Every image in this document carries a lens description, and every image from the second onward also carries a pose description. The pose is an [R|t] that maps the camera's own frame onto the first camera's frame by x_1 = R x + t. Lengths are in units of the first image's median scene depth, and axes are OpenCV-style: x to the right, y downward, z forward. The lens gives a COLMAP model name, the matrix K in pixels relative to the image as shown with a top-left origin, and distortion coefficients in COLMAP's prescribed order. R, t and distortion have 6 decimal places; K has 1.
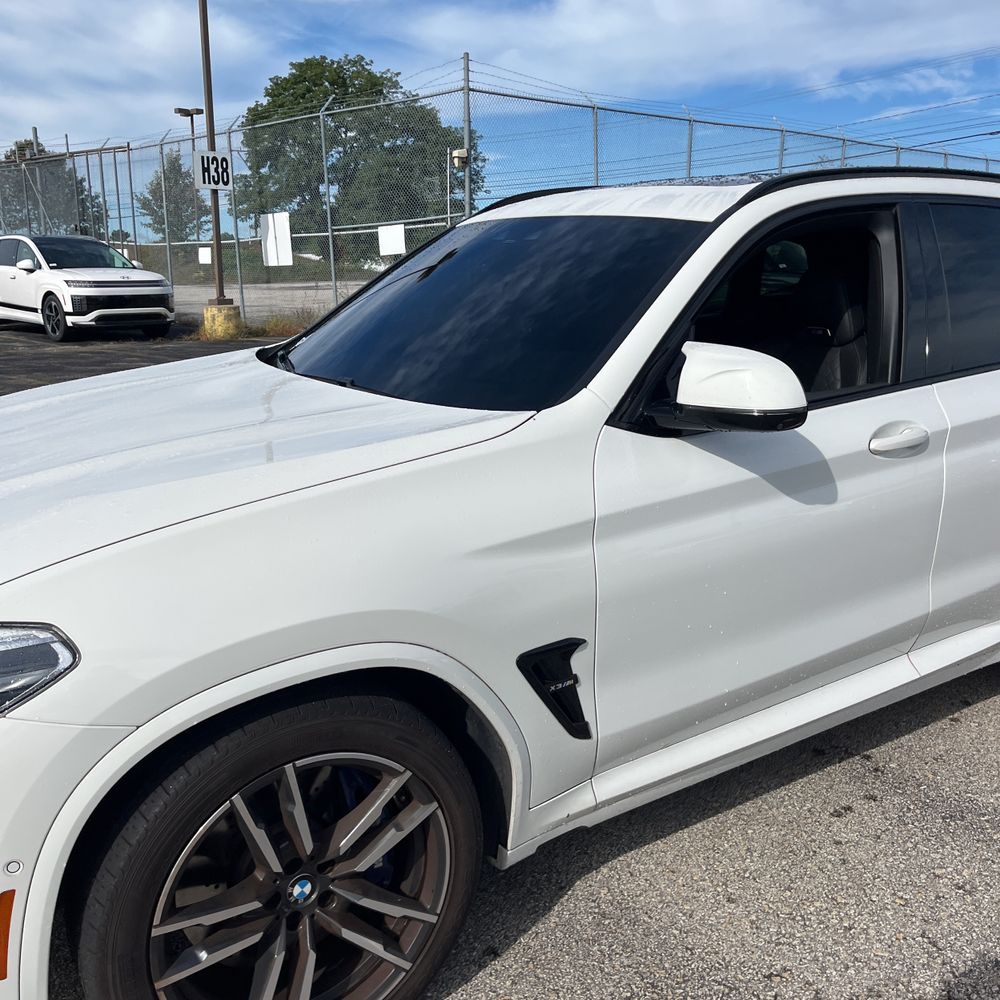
lens RADIAL K [[1005.0, 0, 484.9], [0, 1005.0, 498.3], [0, 0, 1]] dist [0.032891, -0.036989]
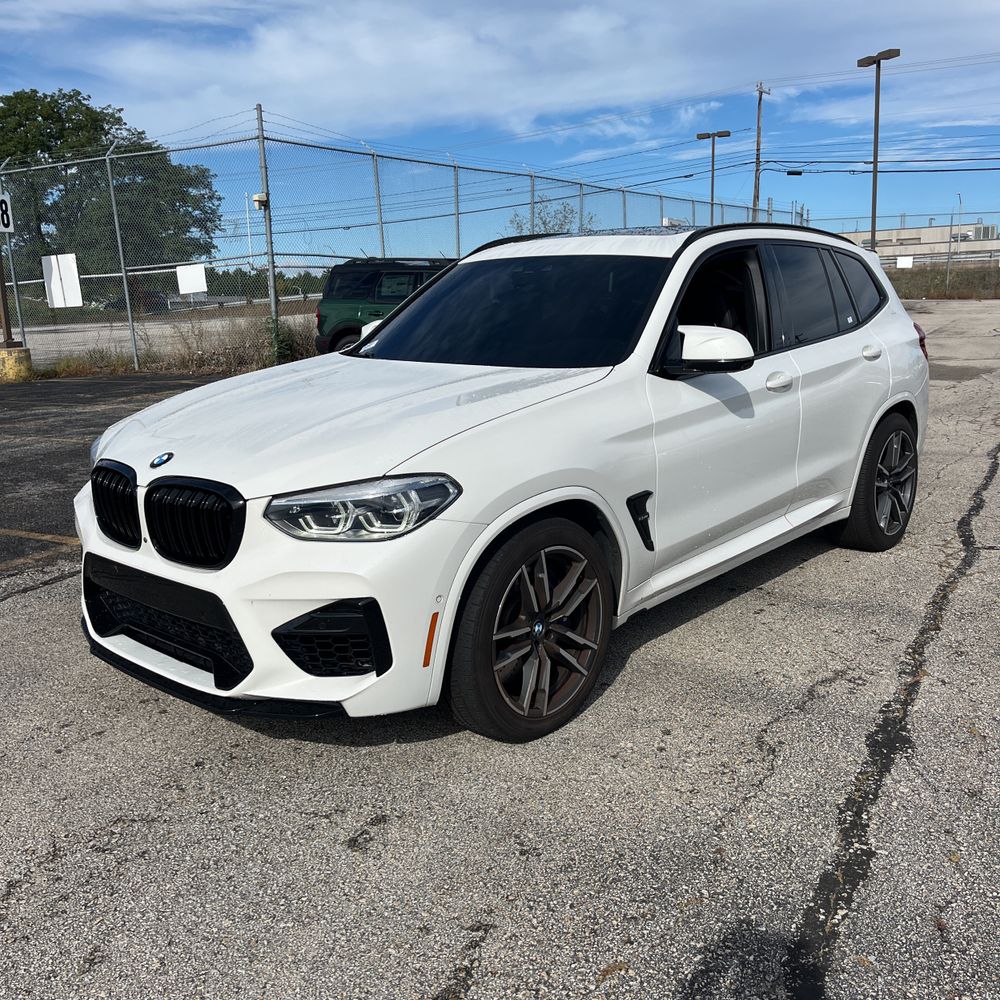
lens RADIAL K [[1009.7, 0, 486.8], [0, 1009.7, 515.5], [0, 0, 1]] dist [0.051865, -0.068667]
pose [[0.965182, -0.079103, 0.249332, -0.663342], [0.084017, 0.996423, -0.009113, 0.182092], [-0.247719, 0.029743, 0.968375, -0.695888]]
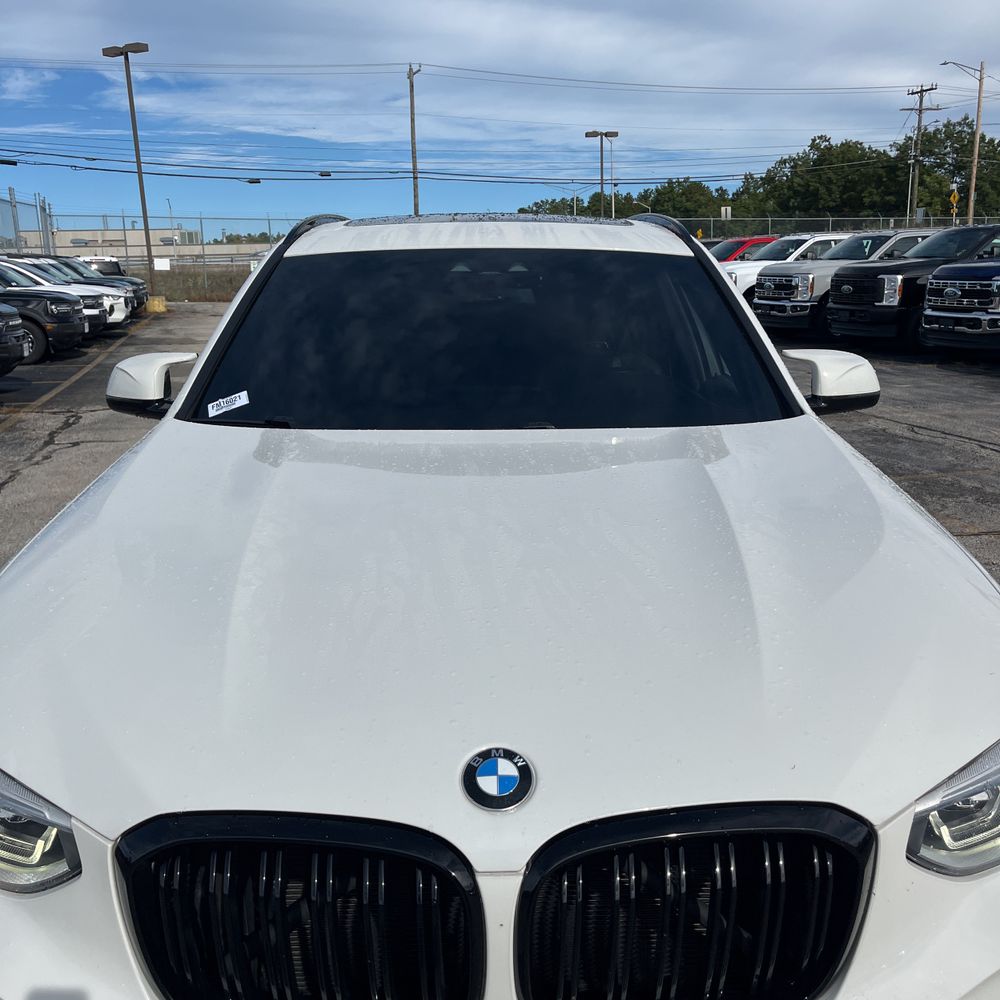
lens RADIAL K [[1019.9, 0, 493.9], [0, 1019.9, 500.9], [0, 0, 1]] dist [0.013818, 0.027877]
pose [[0.527900, -0.191841, 0.827356, -1.230267], [0.212797, 0.972959, 0.089826, -0.189712], [-0.822216, 0.128640, 0.554448, 0.696409]]
